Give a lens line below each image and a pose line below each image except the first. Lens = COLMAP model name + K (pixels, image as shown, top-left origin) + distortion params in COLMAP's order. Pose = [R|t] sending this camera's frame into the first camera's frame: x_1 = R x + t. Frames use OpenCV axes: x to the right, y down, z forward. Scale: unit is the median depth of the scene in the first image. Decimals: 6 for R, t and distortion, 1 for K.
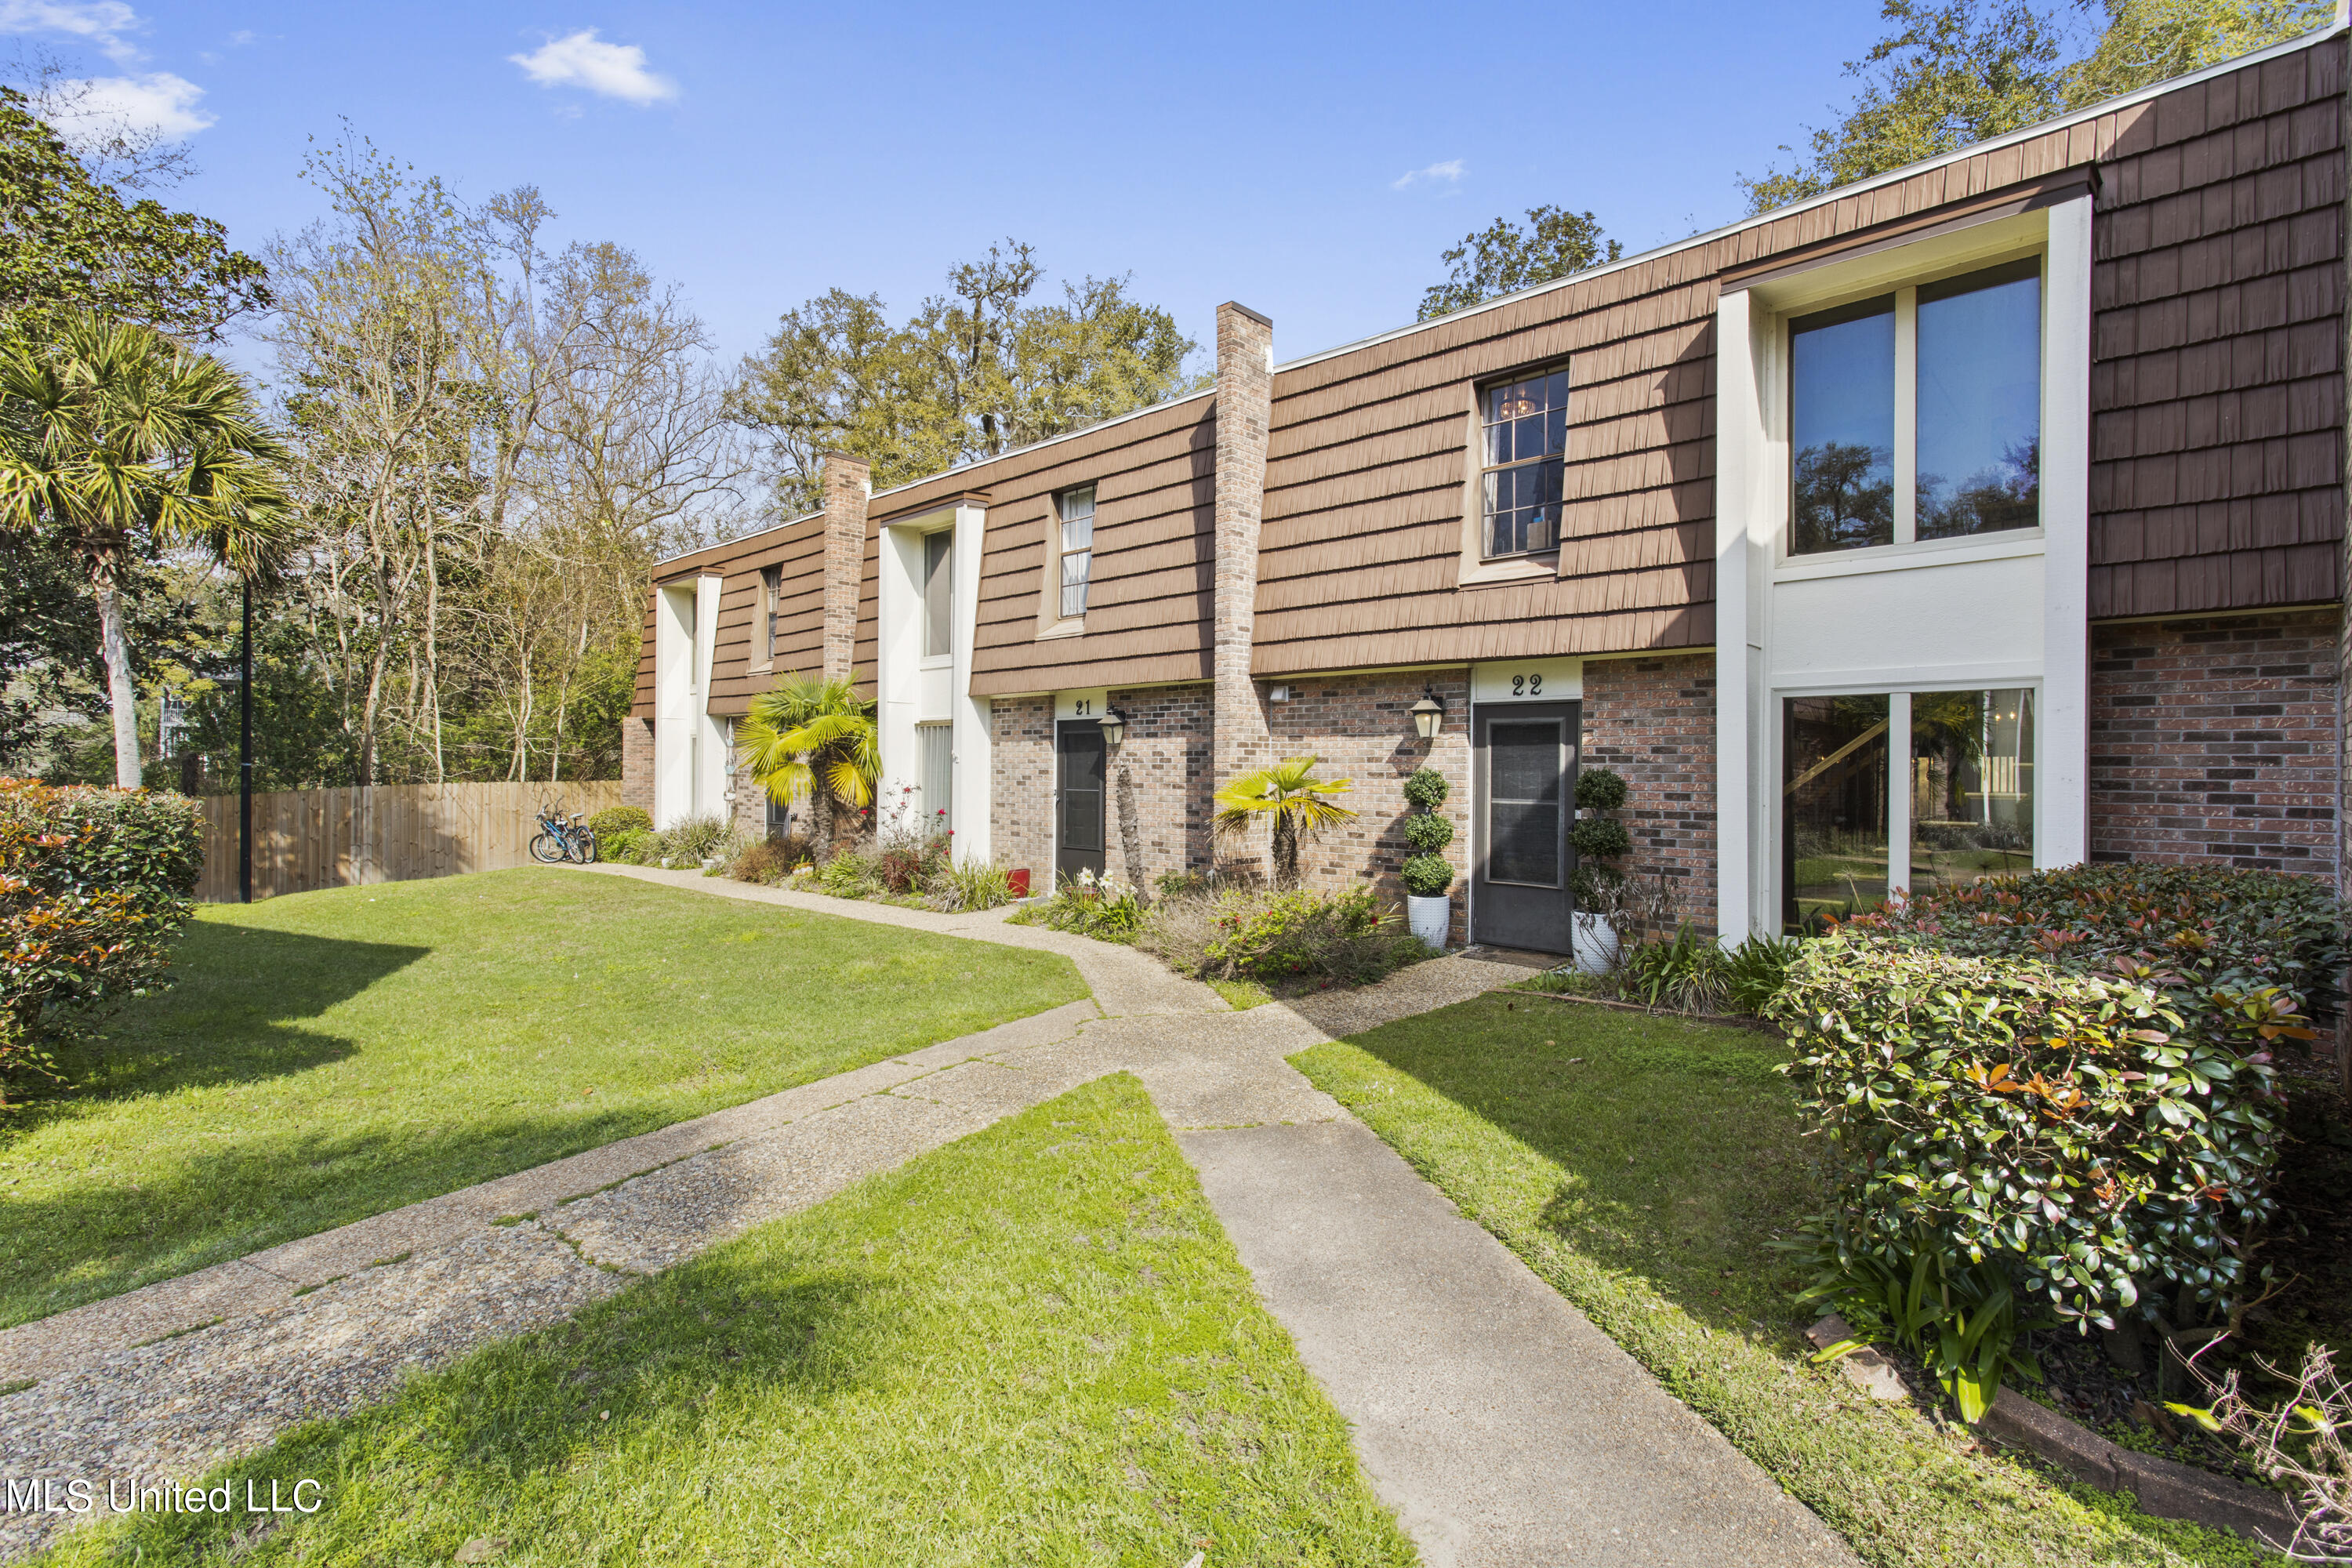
lens RADIAL K [[1114.1, 0, 1167.3], [0, 1114.1, 765.1], [0, 0, 1]] dist [0.001048, 0.001904]
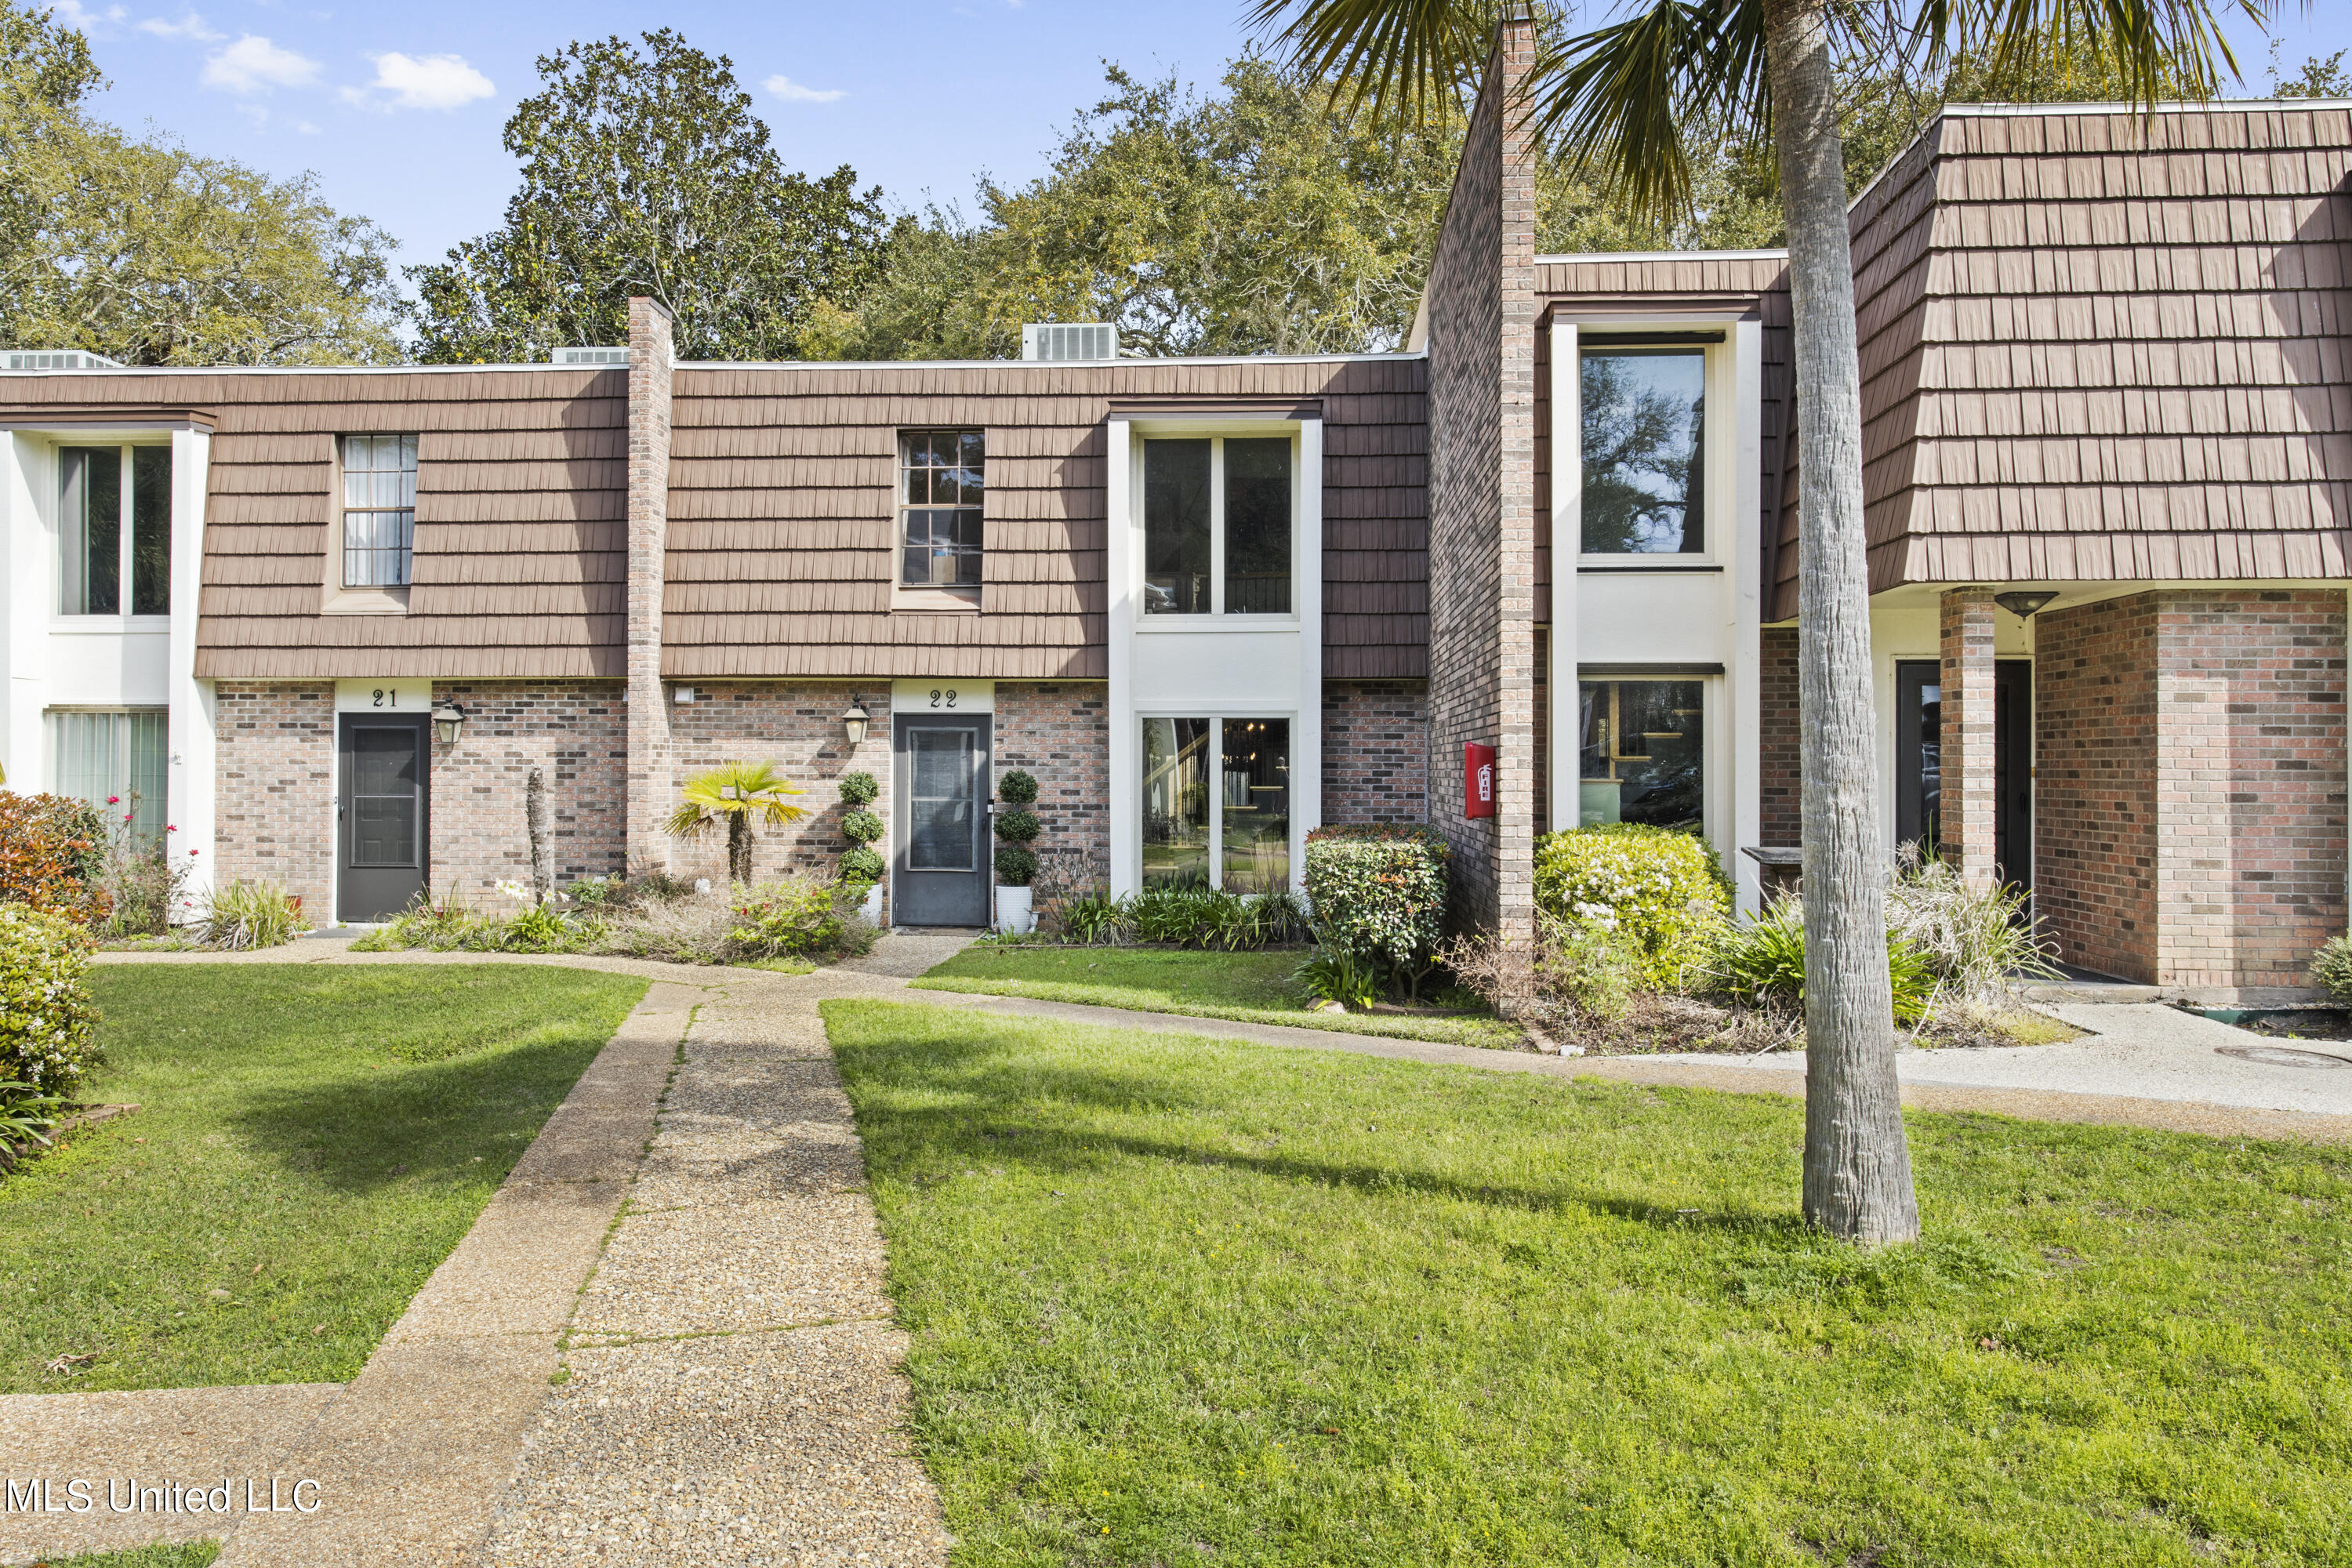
lens RADIAL K [[1783.2, 0, 1172.9], [0, 1783.2, 730.4], [0, 0, 1]] dist [-0.000183, 0.000091]
pose [[0.761233, 0.010717, 0.648390, -0.697523], [-0.001107, 0.999883, -0.015228, -0.010661], [-0.648478, 0.010875, 0.761156, -0.569795]]
